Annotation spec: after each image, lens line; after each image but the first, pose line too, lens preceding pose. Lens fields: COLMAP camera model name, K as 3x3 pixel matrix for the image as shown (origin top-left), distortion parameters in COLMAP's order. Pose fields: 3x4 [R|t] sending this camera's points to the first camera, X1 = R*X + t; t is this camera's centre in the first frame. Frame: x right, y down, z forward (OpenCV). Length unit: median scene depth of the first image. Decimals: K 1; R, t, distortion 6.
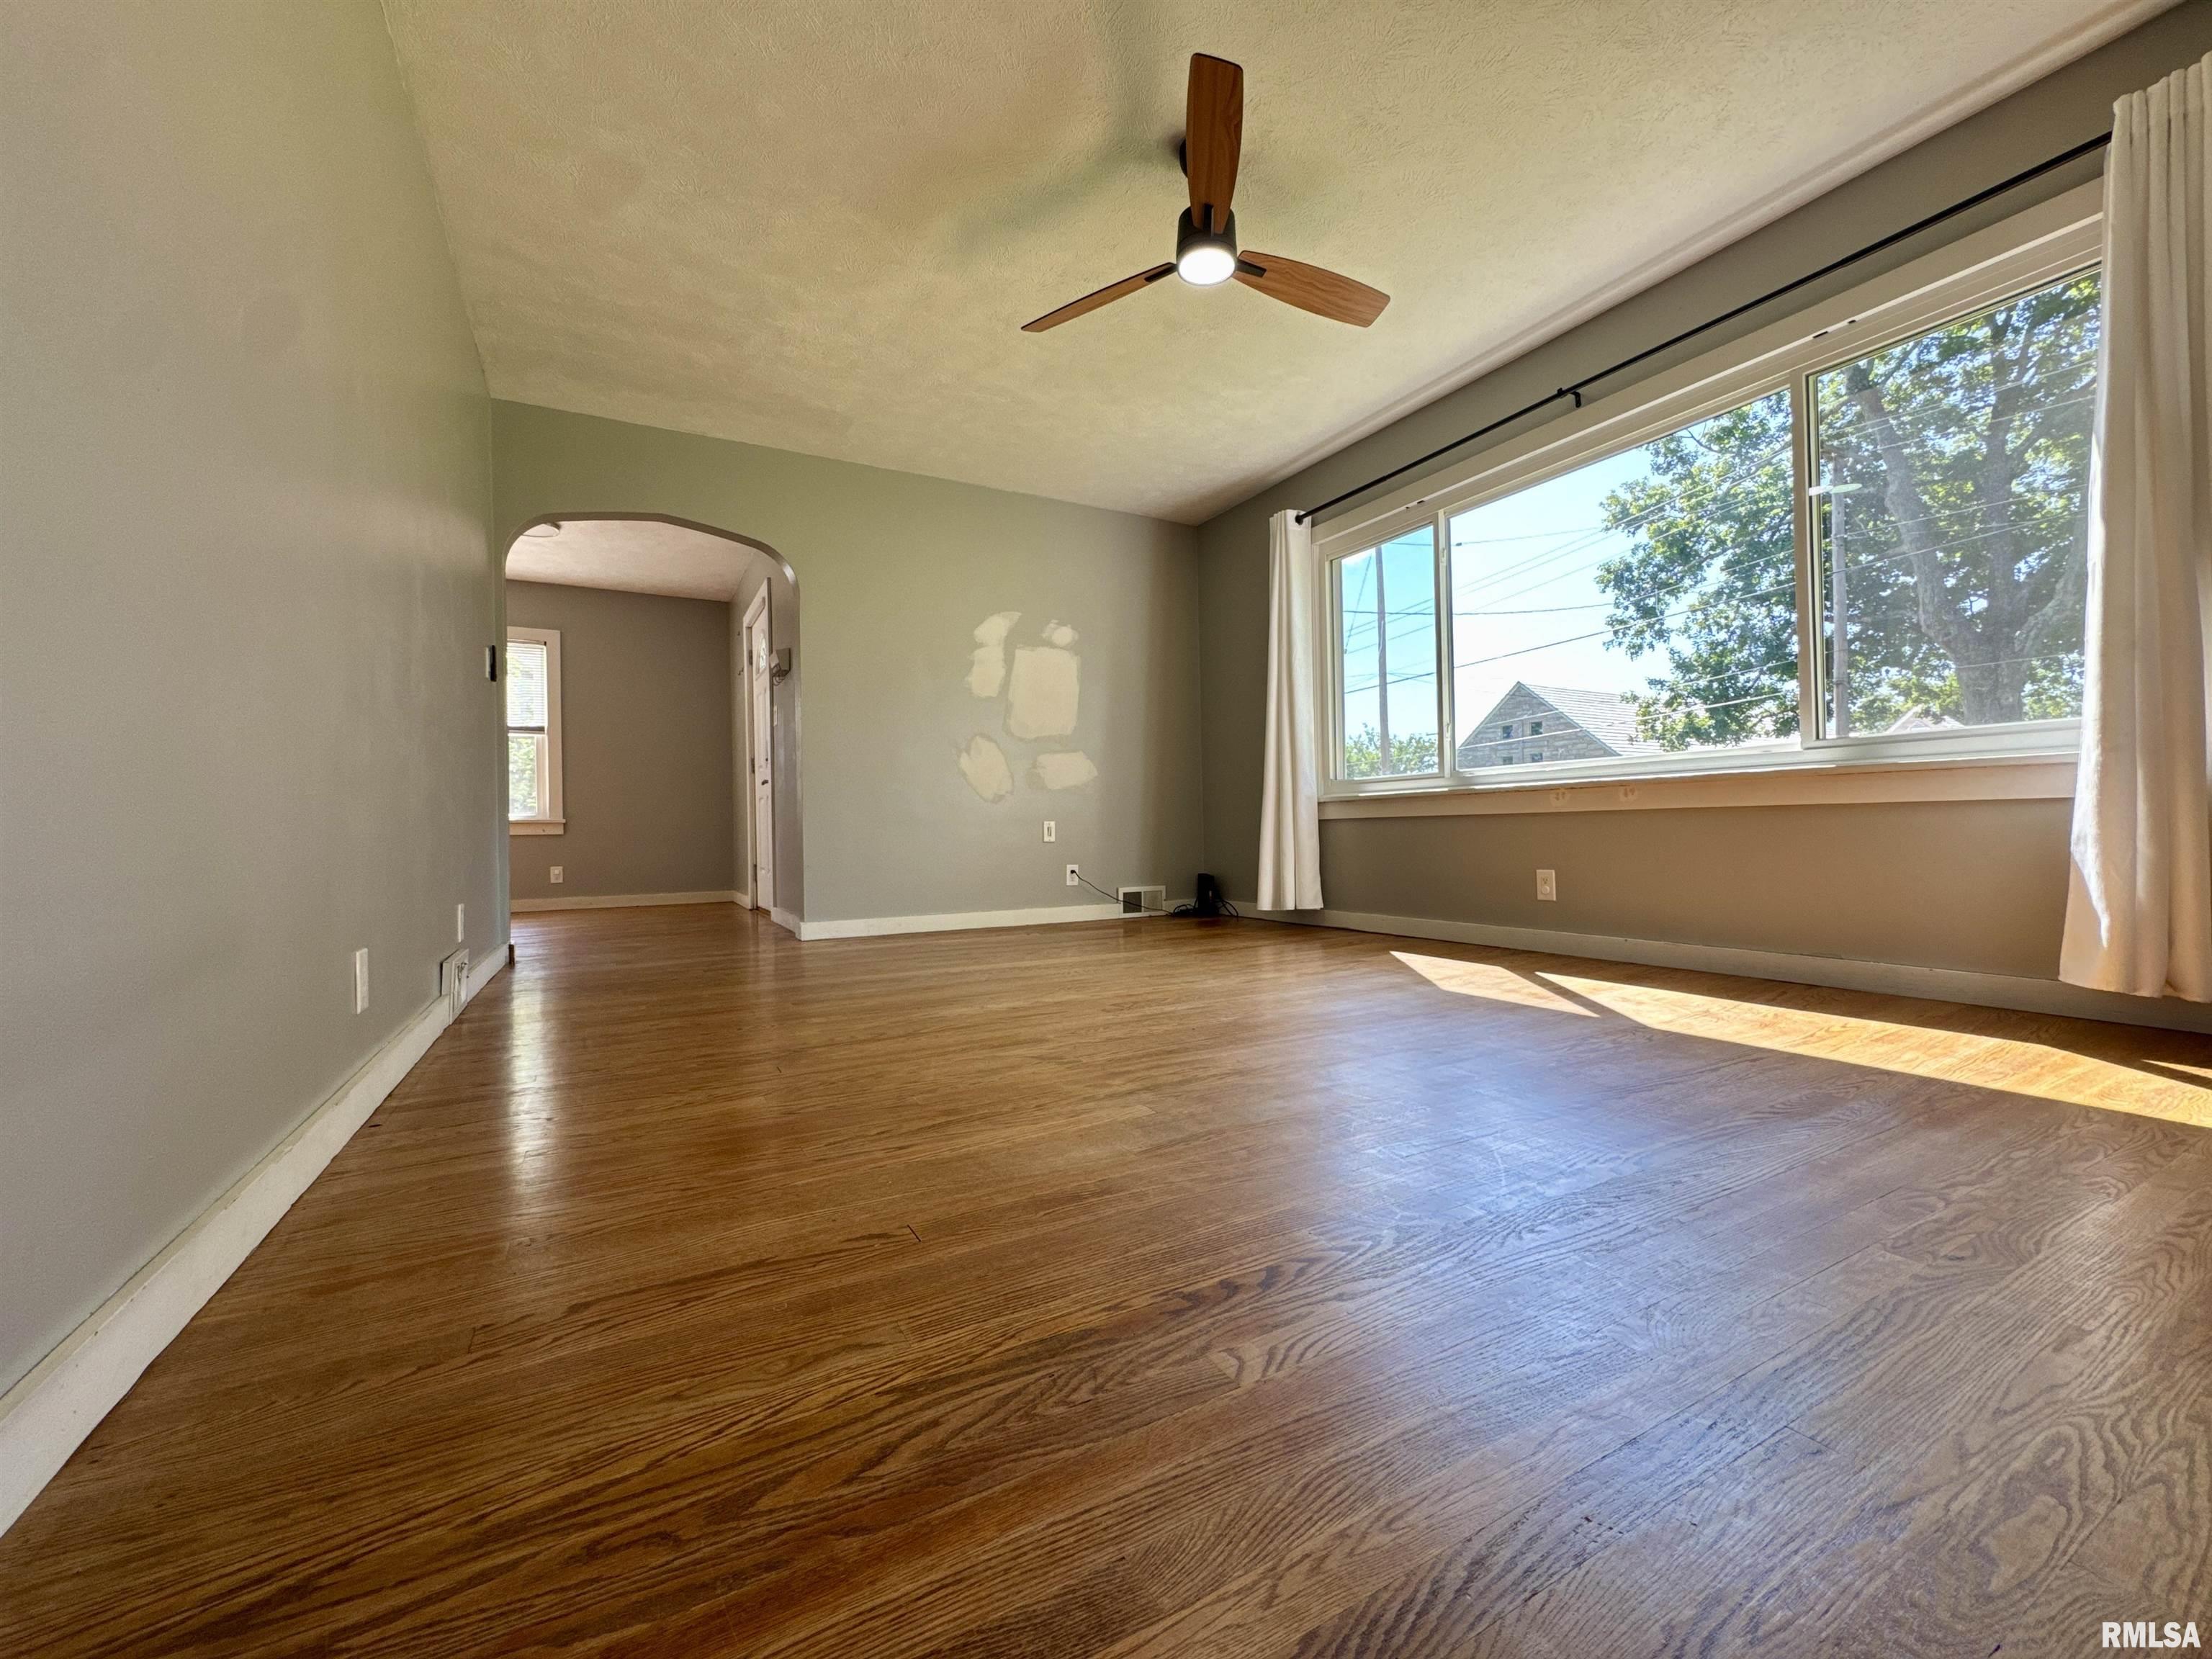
lens RADIAL K [[883.6, 0, 1105.2], [0, 883.6, 825.5], [0, 0, 1]] dist [-0.007706, 0.001121]
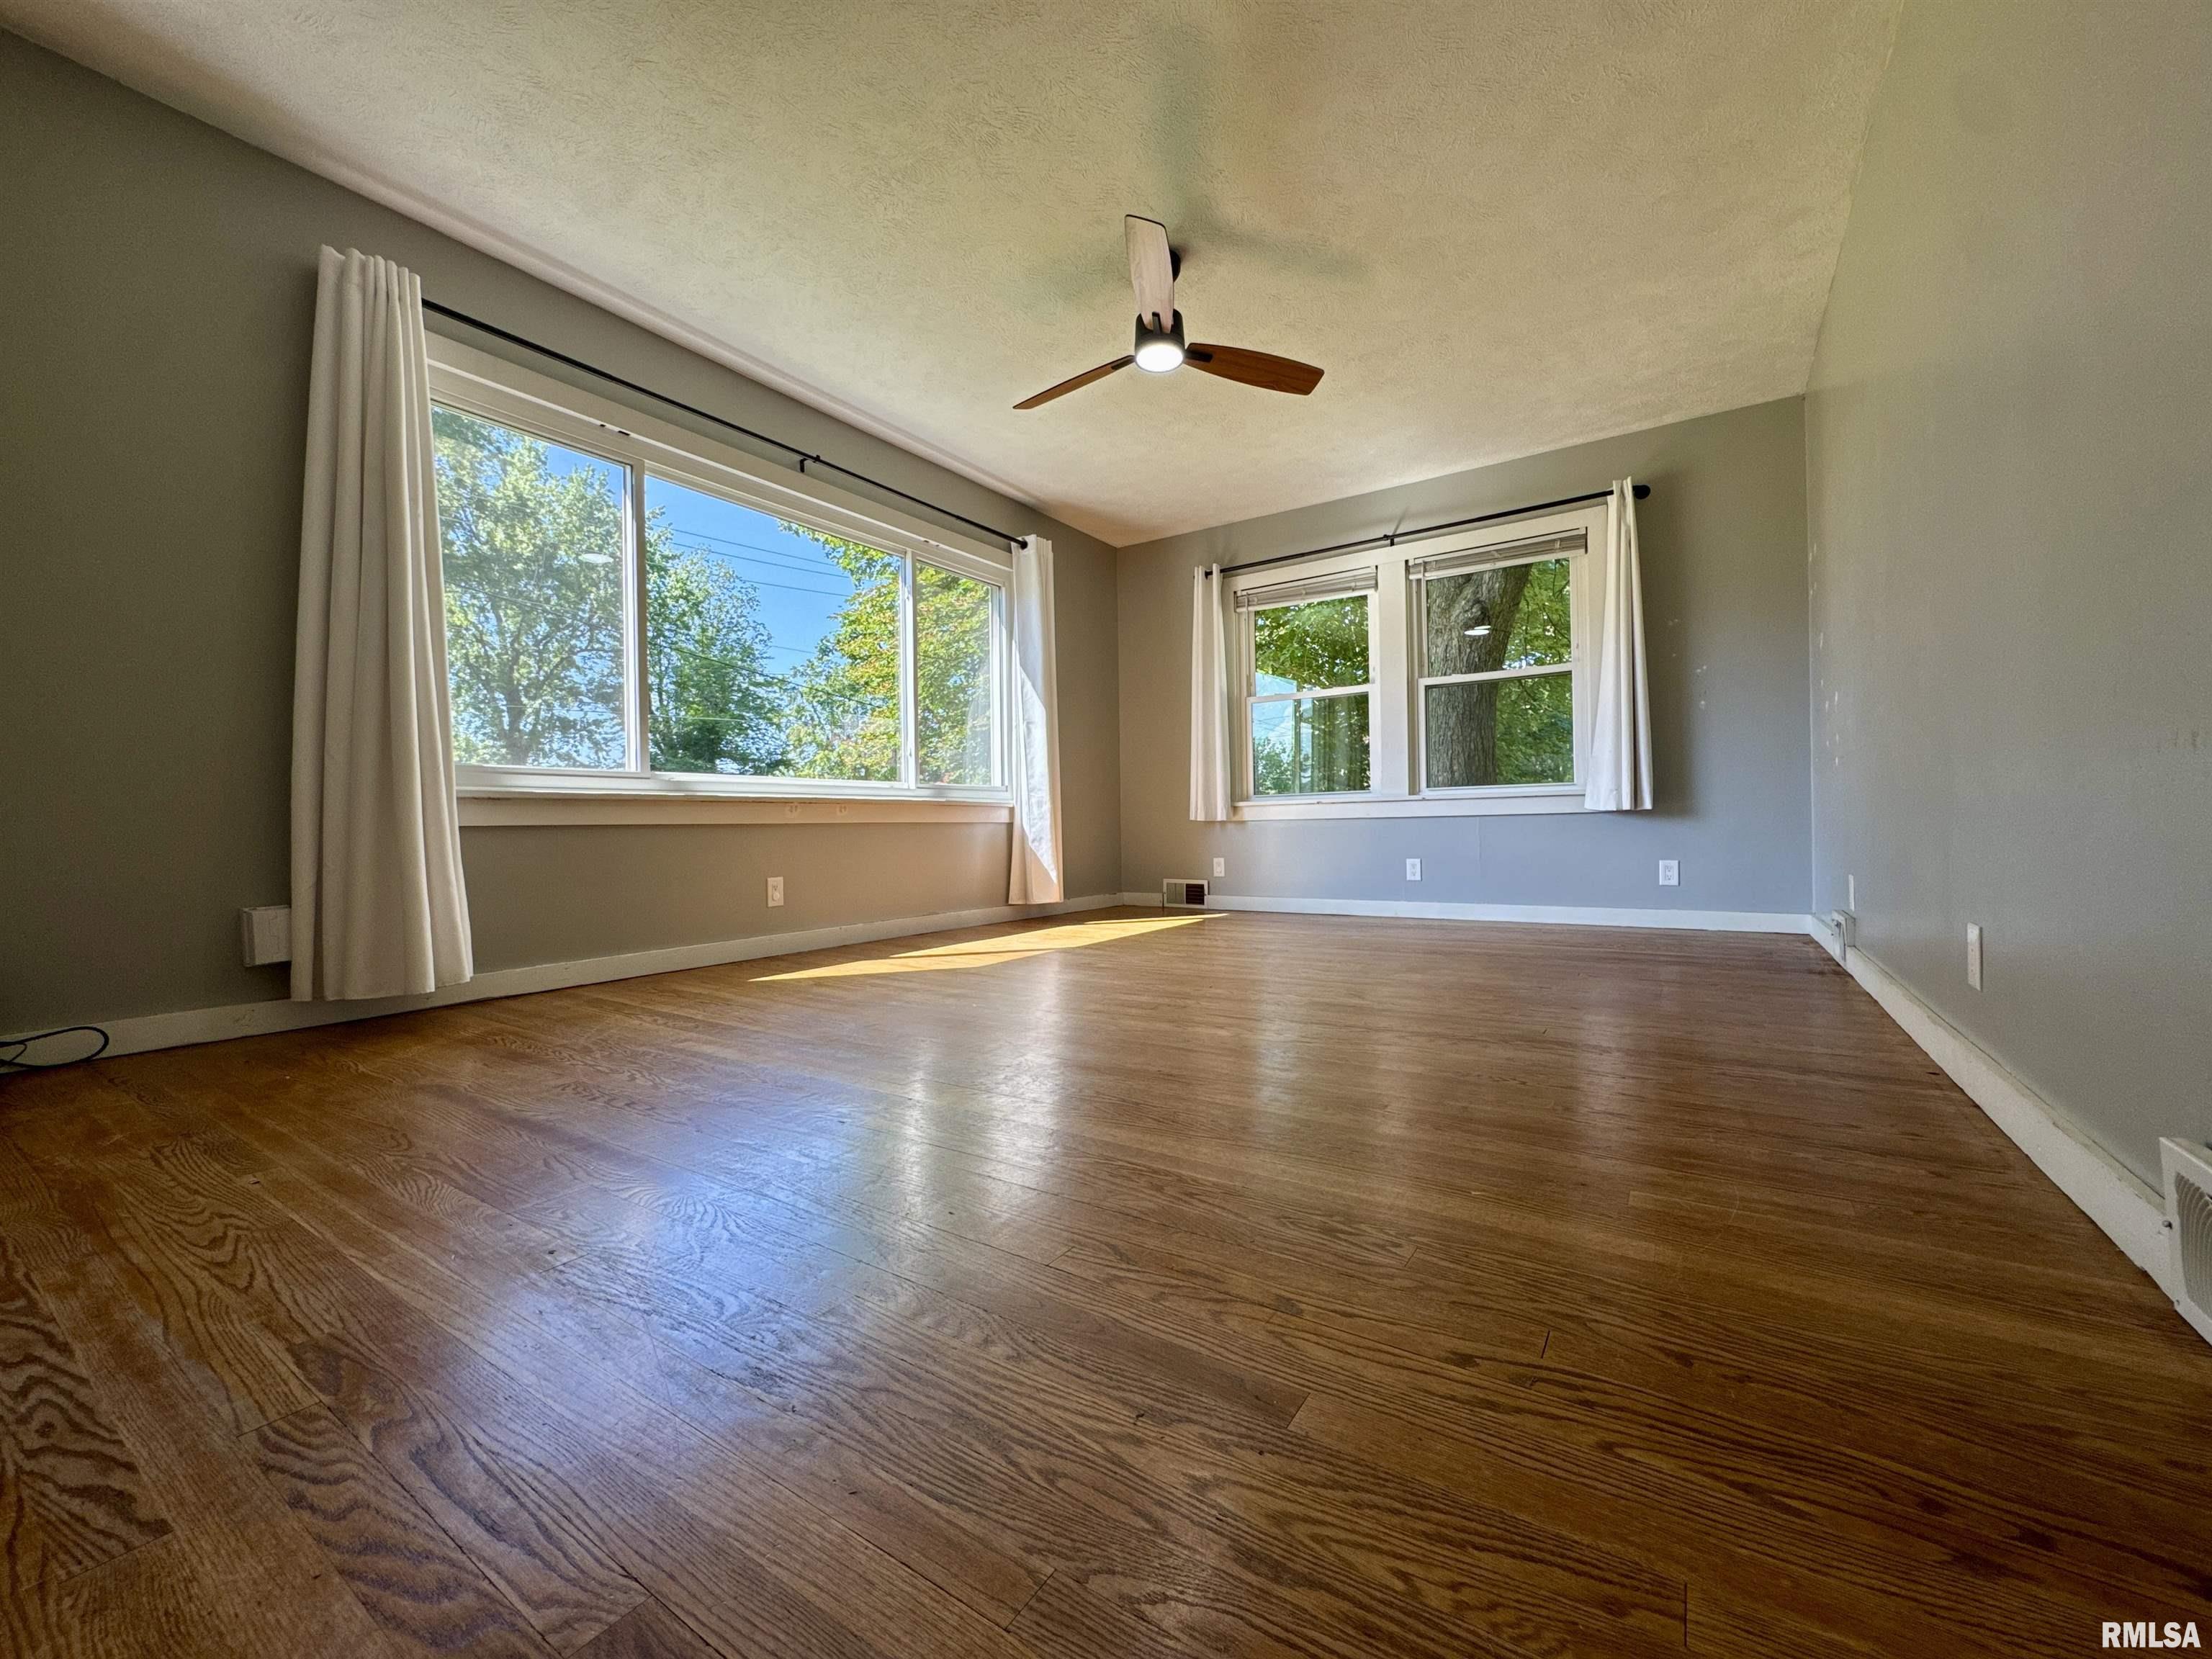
lens RADIAL K [[883.6, 0, 1105.3], [0, 883.6, 836.3], [0, 0, 1]] dist [-0.007706, 0.001121]
pose [[-0.450120, 0.018027, 0.892786, -0.738171], [0.022661, 0.999705, -0.008760, 0.022126], [-0.892680, 0.016288, -0.450396, 1.313314]]
